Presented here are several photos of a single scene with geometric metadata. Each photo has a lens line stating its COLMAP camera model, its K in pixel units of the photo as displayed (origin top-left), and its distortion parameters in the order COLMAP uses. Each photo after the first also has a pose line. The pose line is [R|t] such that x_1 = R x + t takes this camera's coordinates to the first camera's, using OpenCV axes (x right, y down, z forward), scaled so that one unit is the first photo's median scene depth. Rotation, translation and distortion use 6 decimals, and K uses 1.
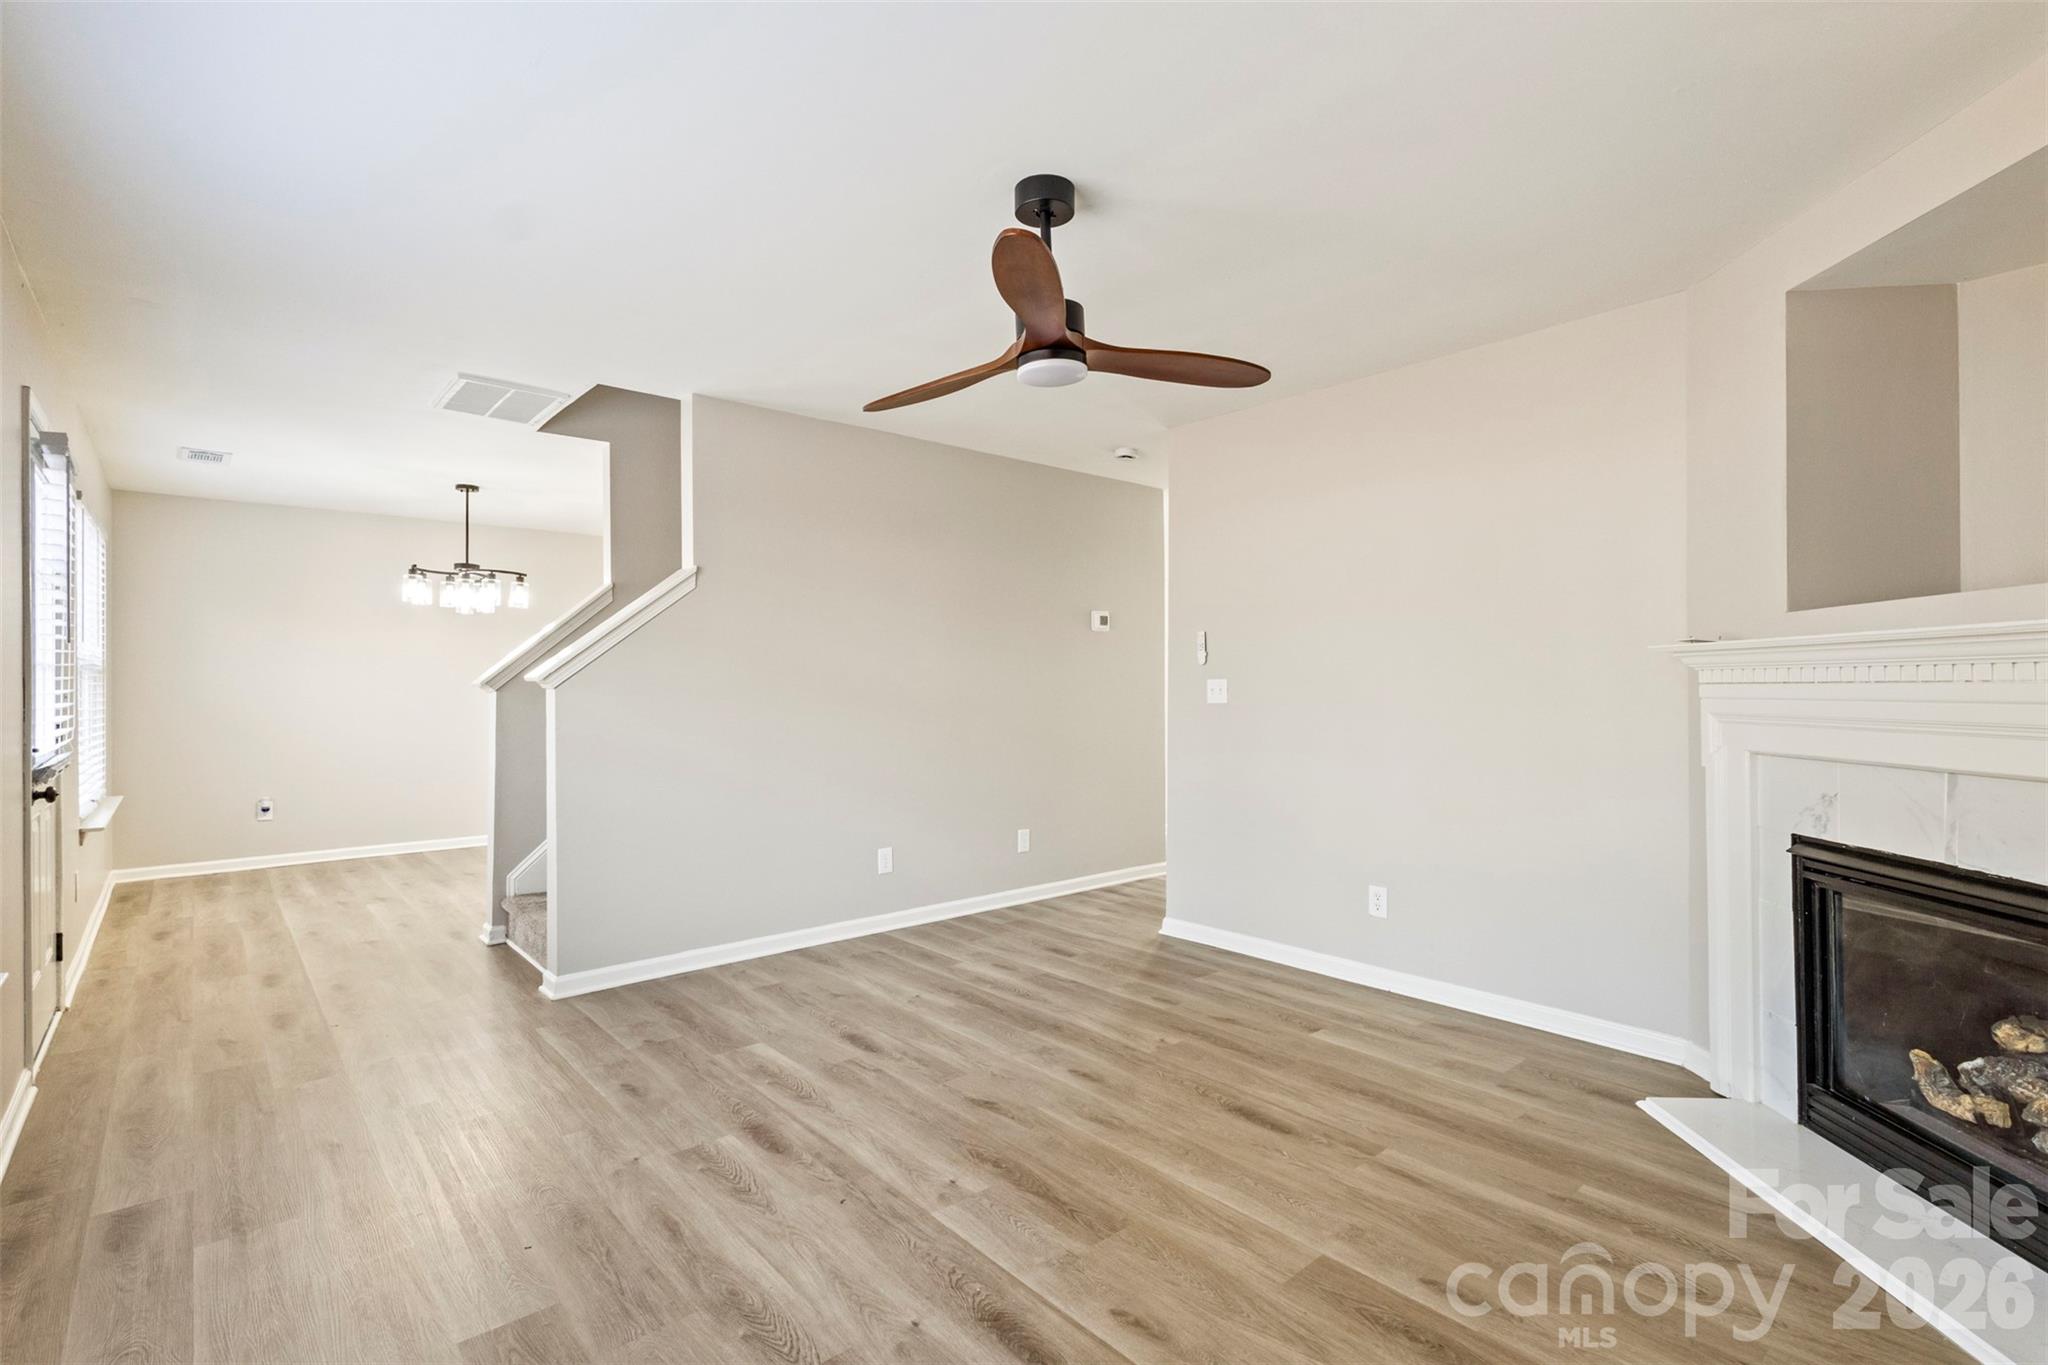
lens RADIAL K [[944.4, 0, 1010.7], [0, 944.4, 680.6], [0, 0, 1]] dist [-0.004974, 0.000164]
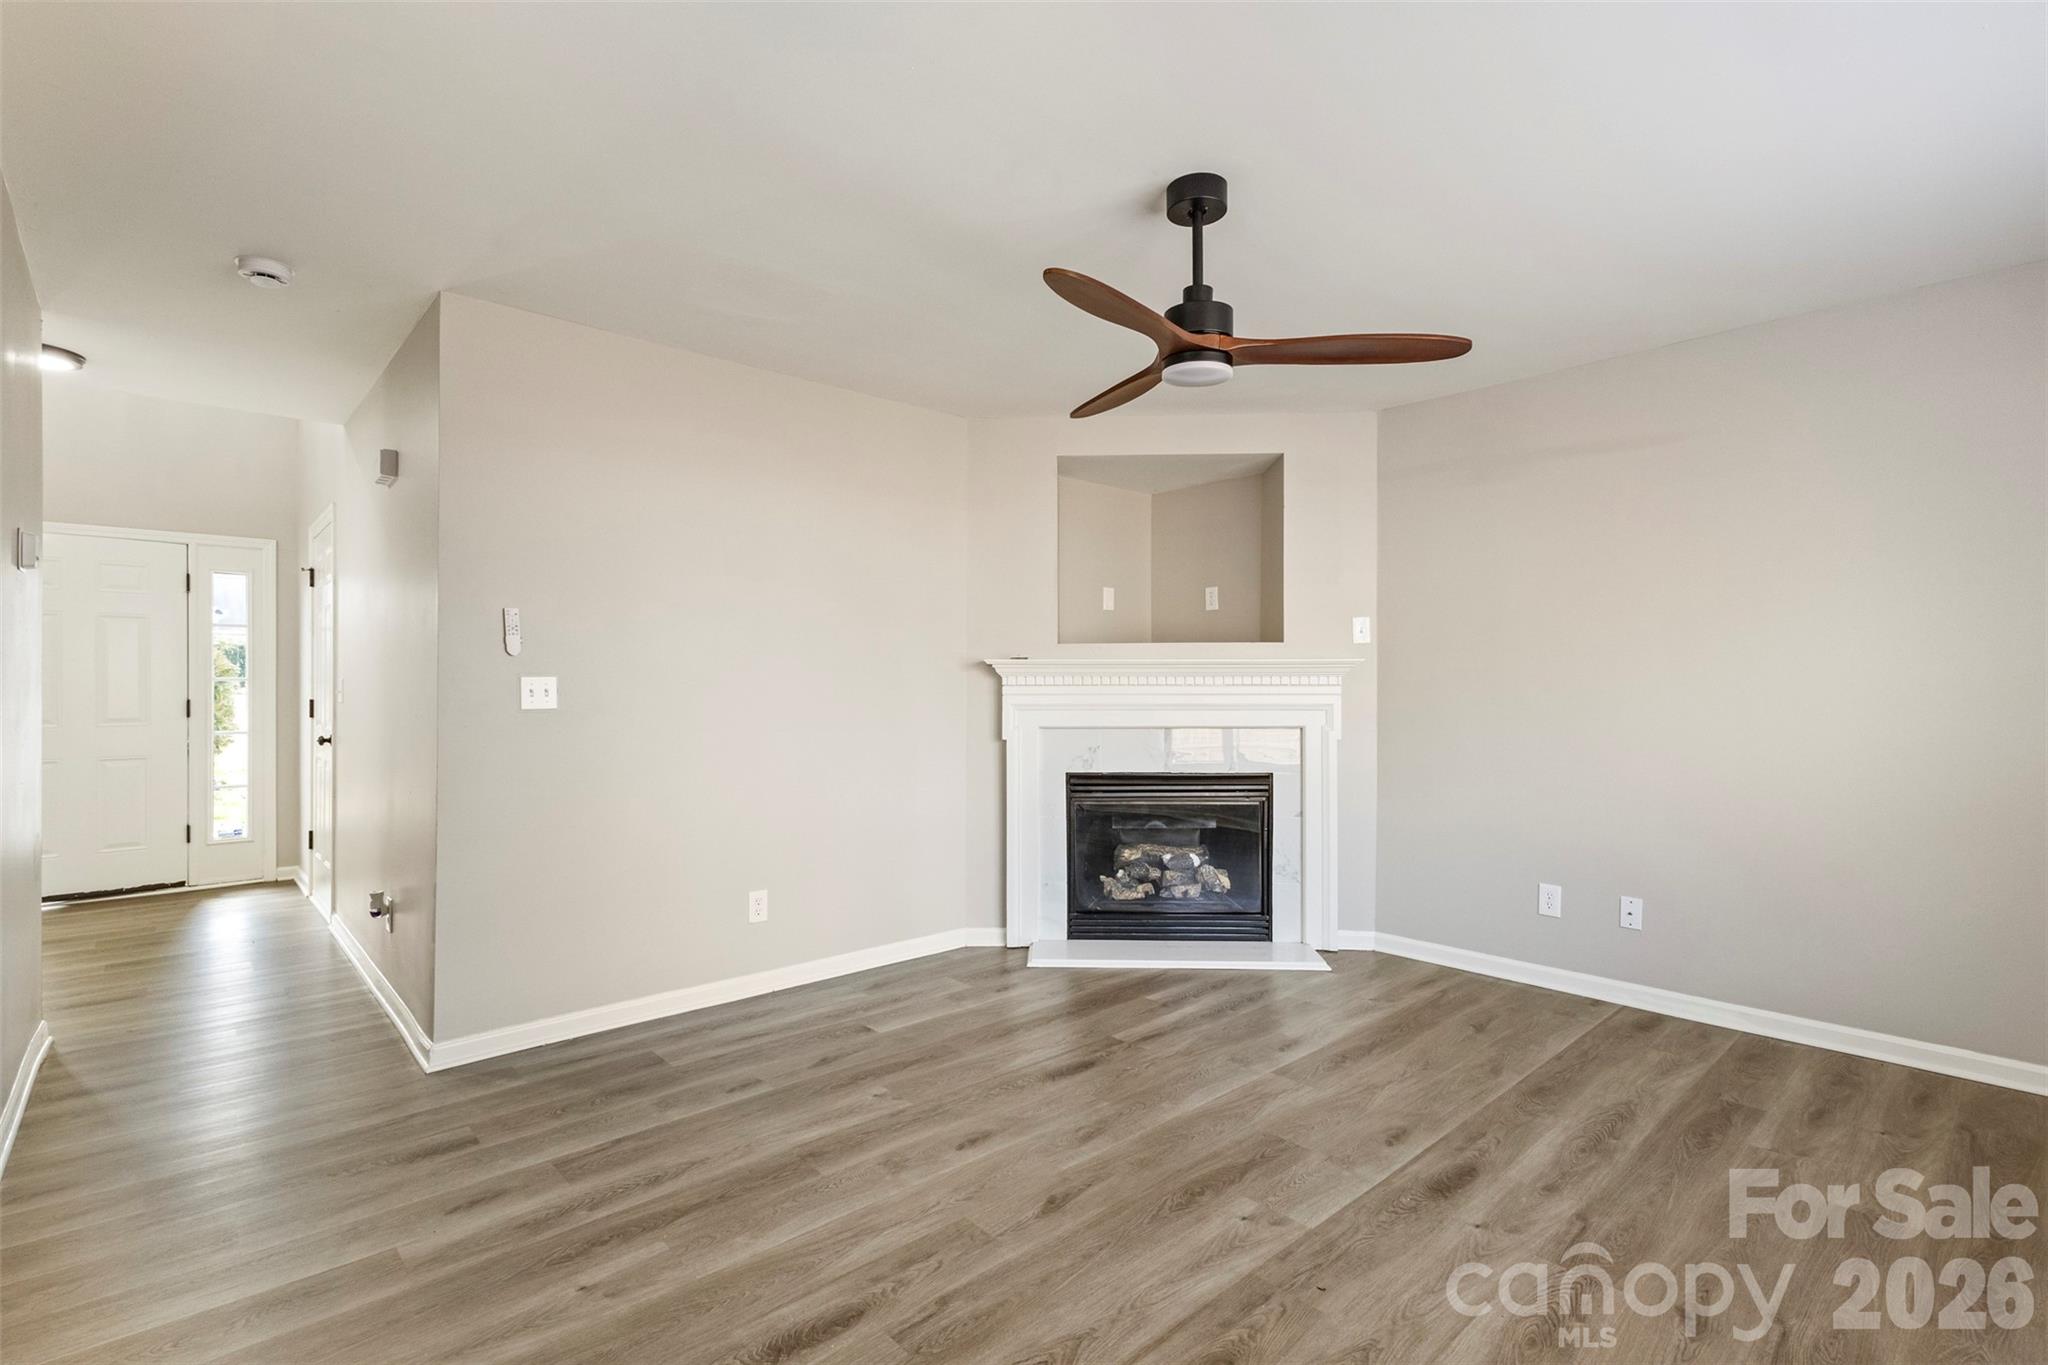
lens RADIAL K [[944.4, 0, 1012.5], [0, 944.4, 681.7], [0, 0, 1]] dist [-0.004974, 0.000164]
pose [[-0.018212, 0.008786, 0.999796, -0.669990], [-0.003376, 0.999955, -0.008848, 0.010241], [-0.999828, -0.003536, -0.018182, 0.847736]]
